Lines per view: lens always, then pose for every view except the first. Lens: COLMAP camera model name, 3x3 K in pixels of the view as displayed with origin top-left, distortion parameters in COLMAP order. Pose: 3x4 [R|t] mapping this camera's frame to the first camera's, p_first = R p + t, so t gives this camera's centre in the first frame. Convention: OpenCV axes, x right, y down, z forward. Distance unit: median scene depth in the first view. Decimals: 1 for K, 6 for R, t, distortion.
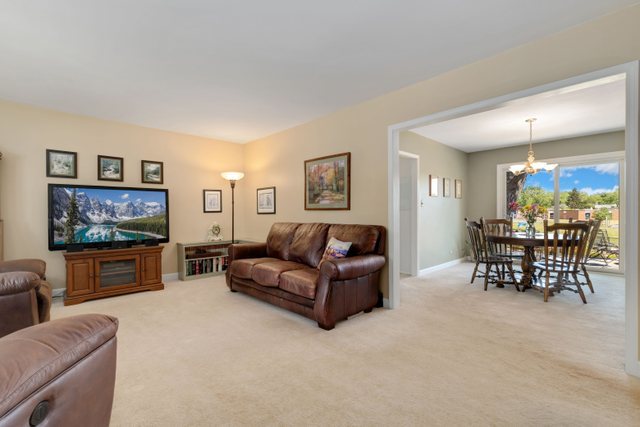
lens RADIAL K [[294.0, 0, 314.8], [0, 294.0, 211.3], [0, 0, 1]] dist [0.006127, -0.001248]
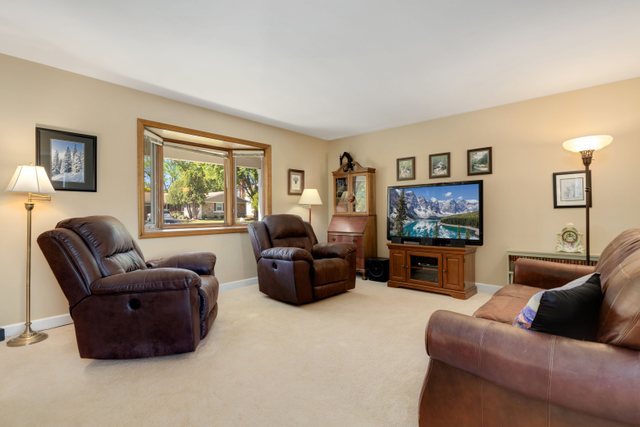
lens RADIAL K [[305.0, 0, 306.9], [0, 305.0, 208.4], [0, 0, 1]] dist [0.009575, 0.000303]
pose [[0.083894, -0.008459, -0.996439, 0.339933], [0.013553, 0.999881, -0.007347, 0.003213], [0.996382, -0.012888, 0.083999, 0.500295]]
